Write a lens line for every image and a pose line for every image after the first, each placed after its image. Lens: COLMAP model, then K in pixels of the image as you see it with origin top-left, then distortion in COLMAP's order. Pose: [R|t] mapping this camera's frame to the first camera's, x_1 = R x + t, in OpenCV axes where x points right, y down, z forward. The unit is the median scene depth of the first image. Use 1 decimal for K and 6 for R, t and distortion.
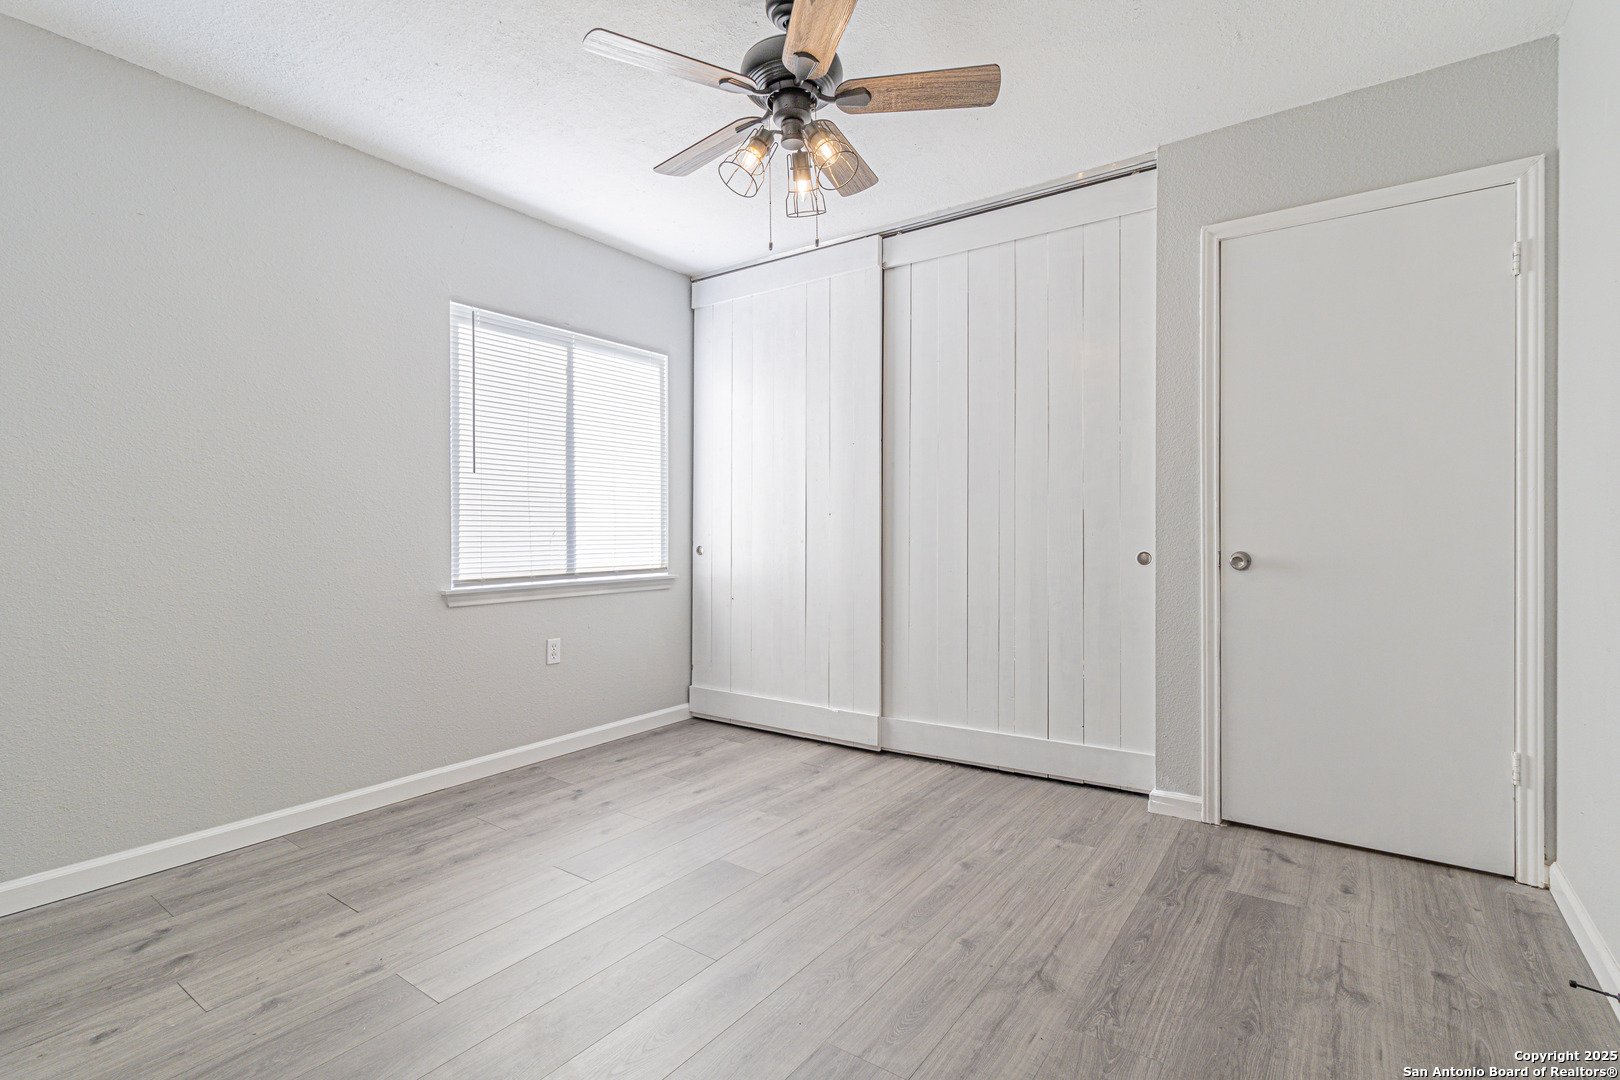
lens RADIAL K [[760.3, 0, 805.1], [0, 760.3, 533.4], [0, 0, 1]] dist [0.005838, -0.000602]
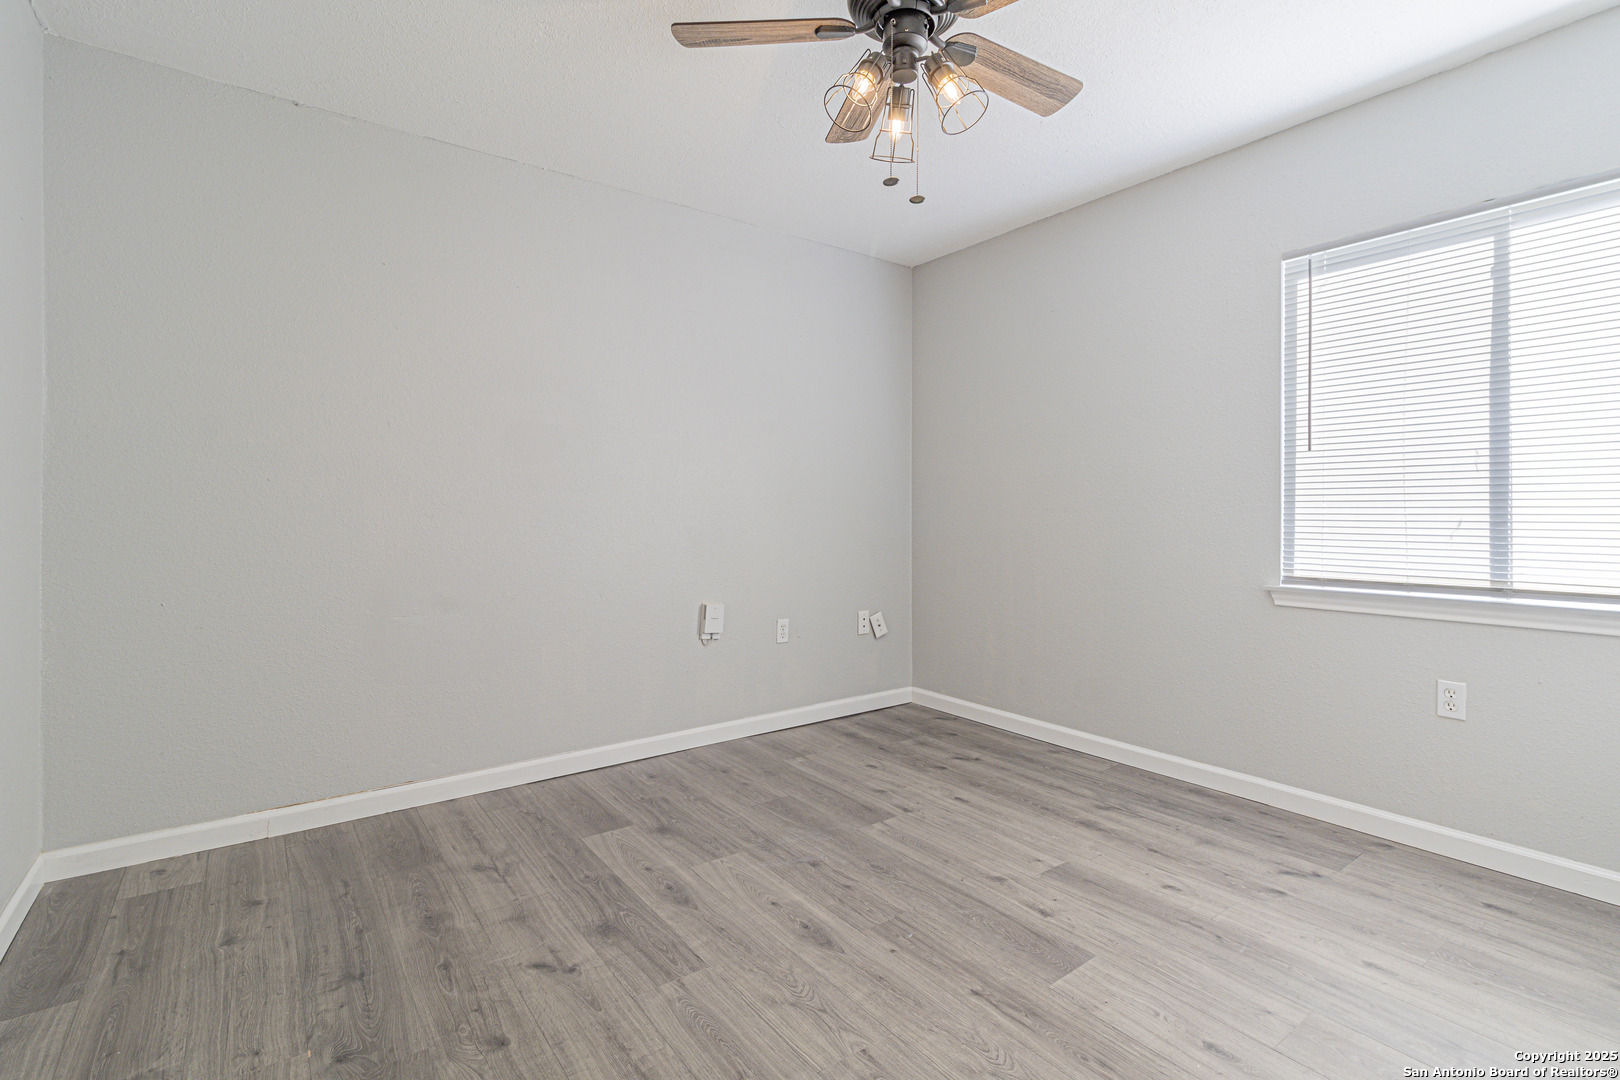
lens RADIAL K [[760.3, 0, 824.1], [0, 760.3, 501.5], [0, 0, 1]] dist [0.005838, -0.000602]
pose [[-0.288177, -0.016022, -0.957443, 0.617119], [-0.009478, 0.999859, -0.013879, -0.007133], [0.957530, 0.005075, -0.288288, 0.852524]]
